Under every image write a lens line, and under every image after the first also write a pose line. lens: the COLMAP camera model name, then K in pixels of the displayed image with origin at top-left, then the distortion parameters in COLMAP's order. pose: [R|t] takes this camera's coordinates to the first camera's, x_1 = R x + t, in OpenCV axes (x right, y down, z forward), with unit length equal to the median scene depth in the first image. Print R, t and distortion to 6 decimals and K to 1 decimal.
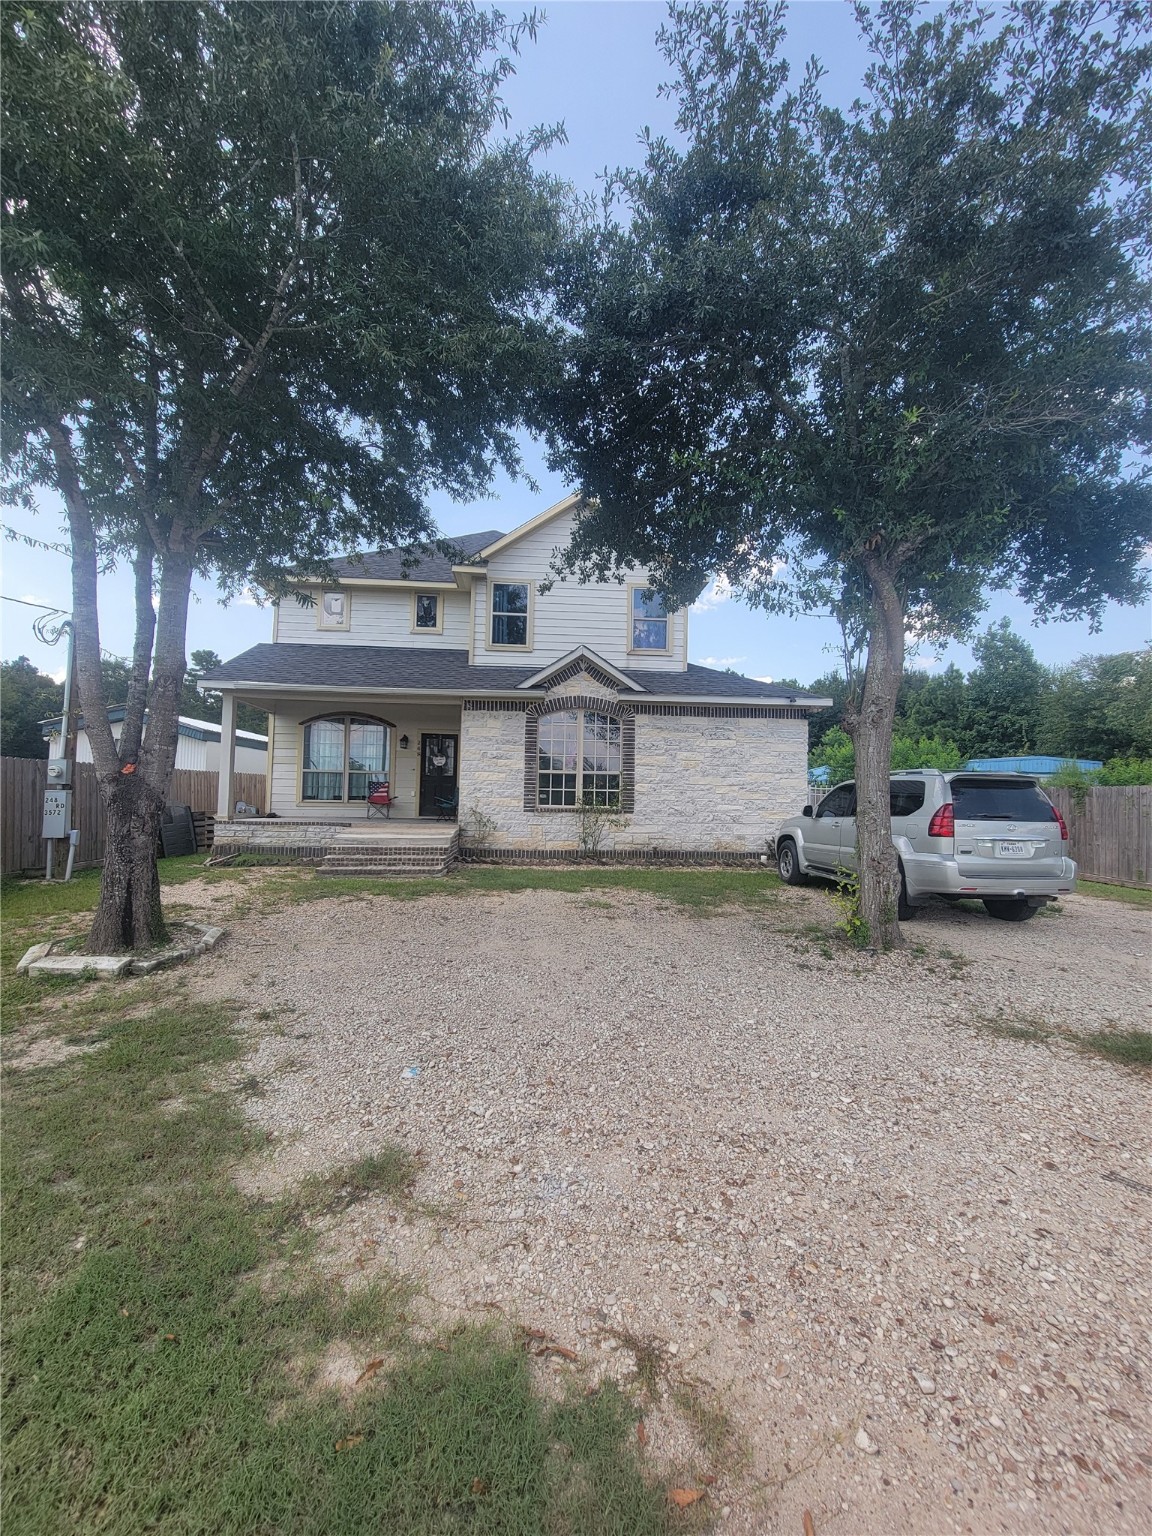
lens RADIAL K [[629.1, 0, 574.0], [0, 629.1, 765.0], [0, 0, 1]] dist [-0.004999, 0.001561]
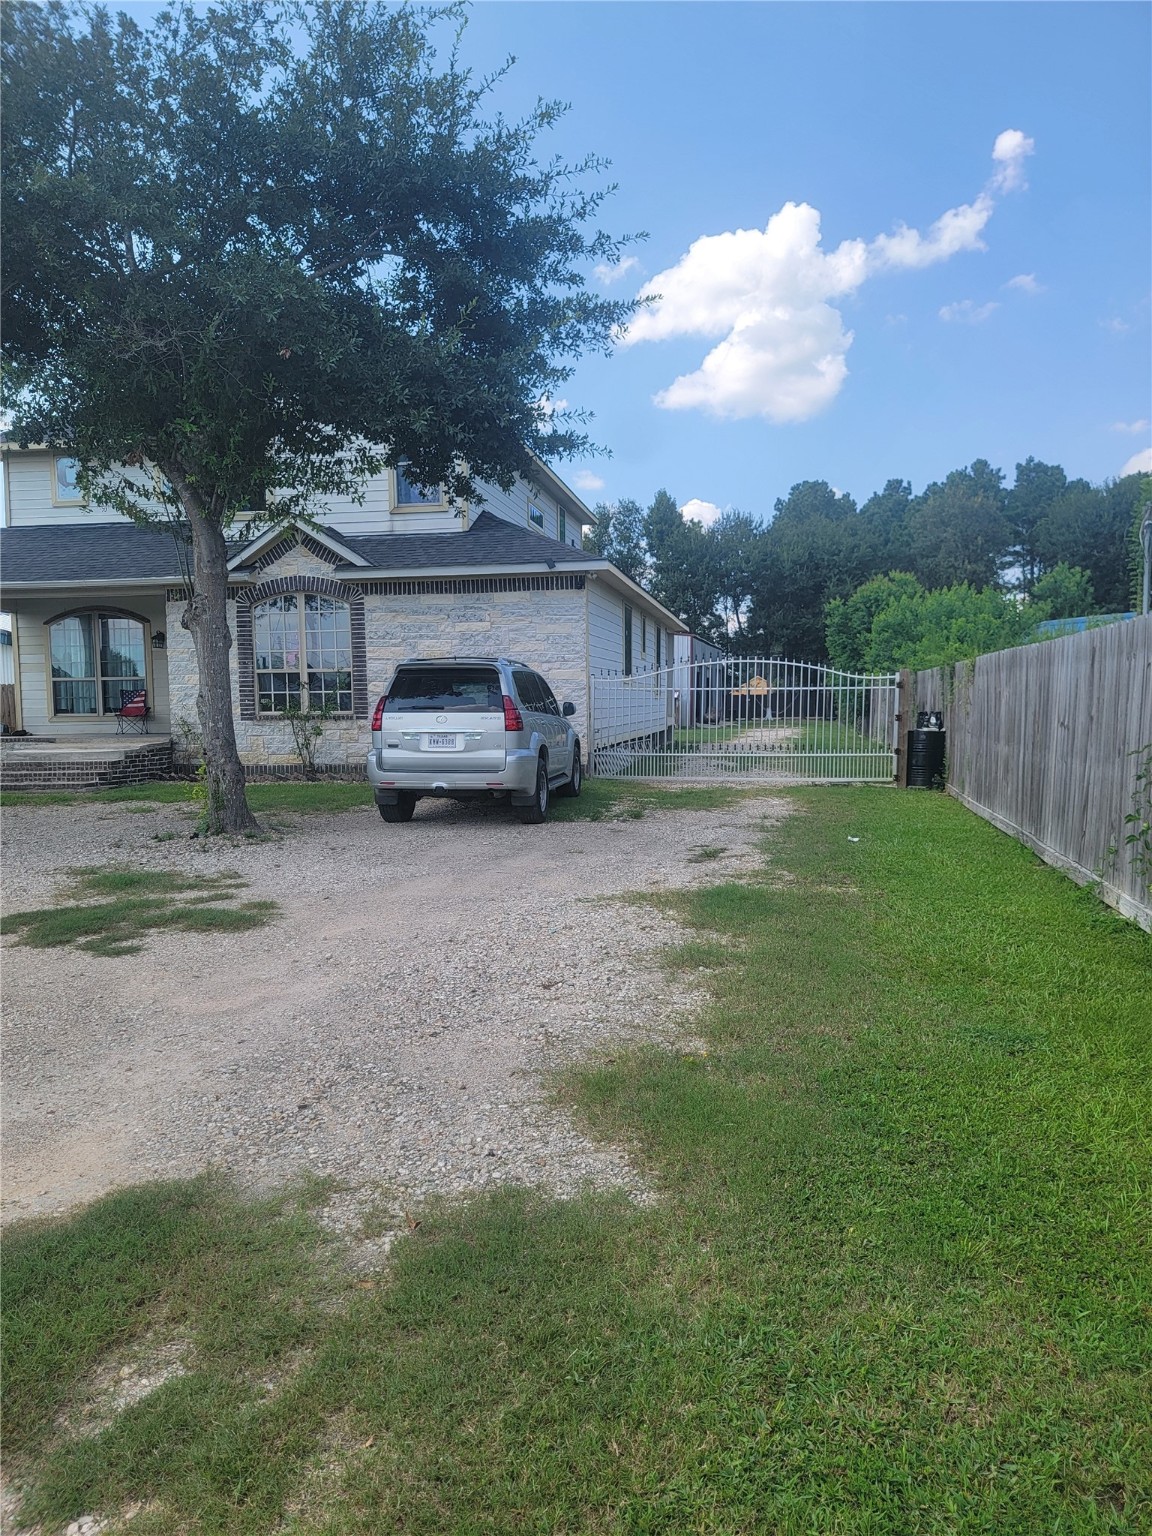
lens RADIAL K [[1049.7, 0, 577.2], [0, 1049.7, 770.9], [0, 0, 1]] dist [0.002720, 0.000114]
pose [[0.973265, -0.014679, -0.229214, 0.666391], [0.040376, 0.993350, 0.107826, 0.008199], [0.226106, -0.114198, 0.967386, -0.256187]]
